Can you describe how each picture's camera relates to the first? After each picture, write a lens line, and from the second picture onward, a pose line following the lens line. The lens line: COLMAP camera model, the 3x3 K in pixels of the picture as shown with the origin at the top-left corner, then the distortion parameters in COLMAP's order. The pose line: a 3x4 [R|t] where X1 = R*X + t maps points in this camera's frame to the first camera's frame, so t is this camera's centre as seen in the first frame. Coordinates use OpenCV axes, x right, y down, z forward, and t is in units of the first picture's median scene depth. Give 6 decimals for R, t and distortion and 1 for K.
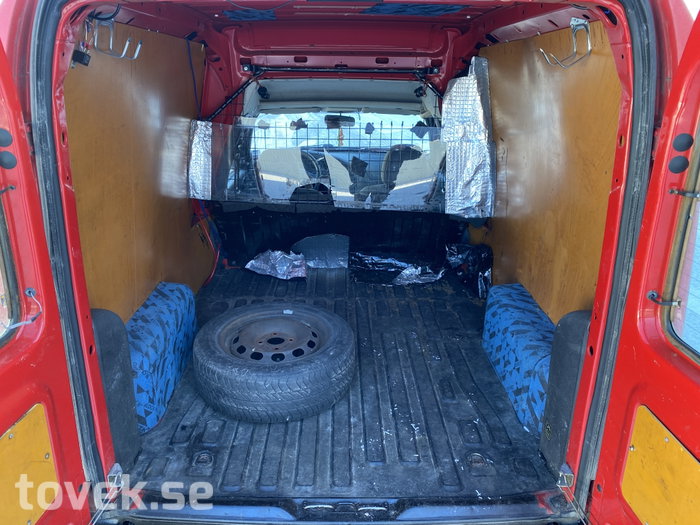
lens RADIAL K [[540.1, 0, 350.0], [0, 540.1, 262.5], [0, 0, 1]] dist [0.021279, 0.002510]
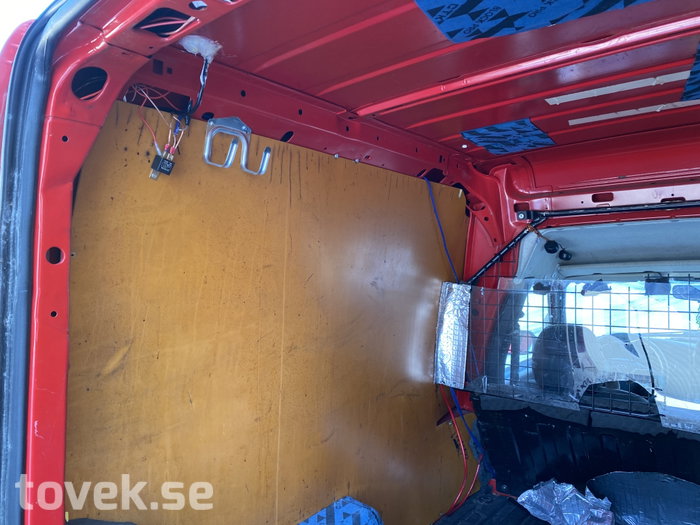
lens RADIAL K [[540.1, 0, 350.0], [0, 540.1, 262.5], [0, 0, 1]] dist [0.021279, 0.002510]
pose [[0.777171, -0.036452, -0.628233, 0.088203], [-0.184653, 0.941166, -0.283038, -0.043355], [0.601589, 0.335974, 0.724715, 0.334925]]
